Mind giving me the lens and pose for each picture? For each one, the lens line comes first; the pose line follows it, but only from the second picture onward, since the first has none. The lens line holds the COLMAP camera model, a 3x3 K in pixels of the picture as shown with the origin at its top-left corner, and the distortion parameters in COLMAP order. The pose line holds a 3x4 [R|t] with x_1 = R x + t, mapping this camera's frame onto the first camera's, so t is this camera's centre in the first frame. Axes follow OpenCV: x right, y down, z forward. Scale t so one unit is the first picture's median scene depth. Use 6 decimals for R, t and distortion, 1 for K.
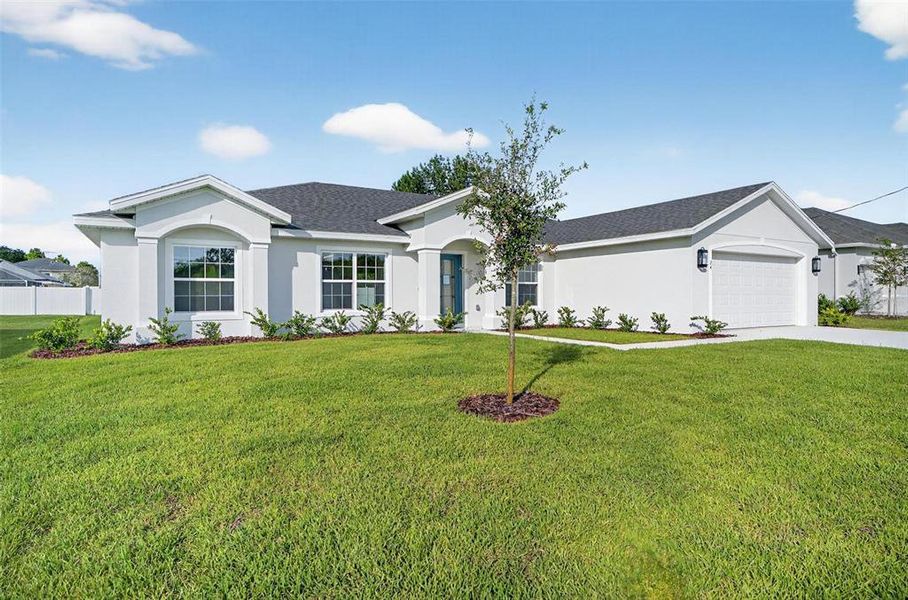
lens RADIAL K [[473.8, 0, 452.0], [0, 473.8, 299.0], [0, 0, 1]] dist [0.004807, -0.000917]
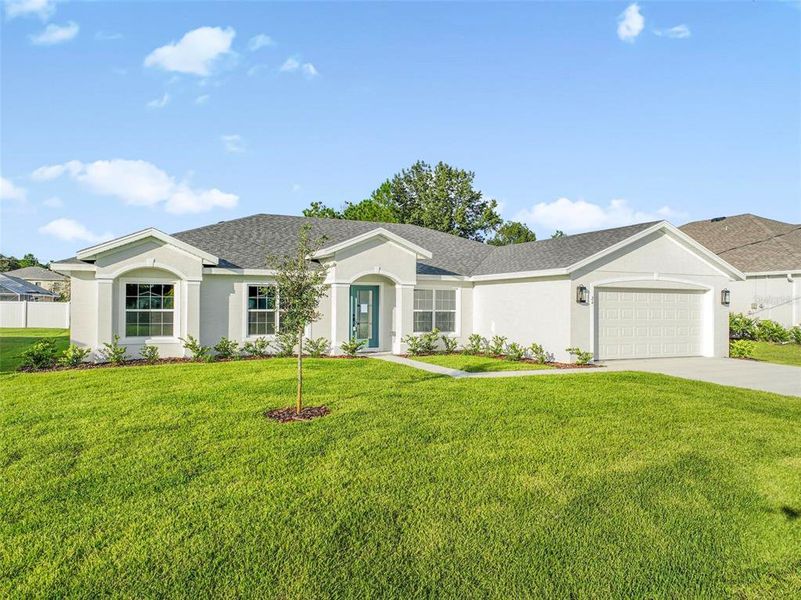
lens RADIAL K [[528.5, 0, 394.8], [0, 528.5, 303.4], [0, 0, 1]] dist [-0.002330, 0.012932]
pose [[0.993464, 0.010342, -0.113677, 0.234081], [-0.011737, 0.999864, -0.011609, -0.044745], [0.113541, 0.012868, 0.993450, -0.254897]]
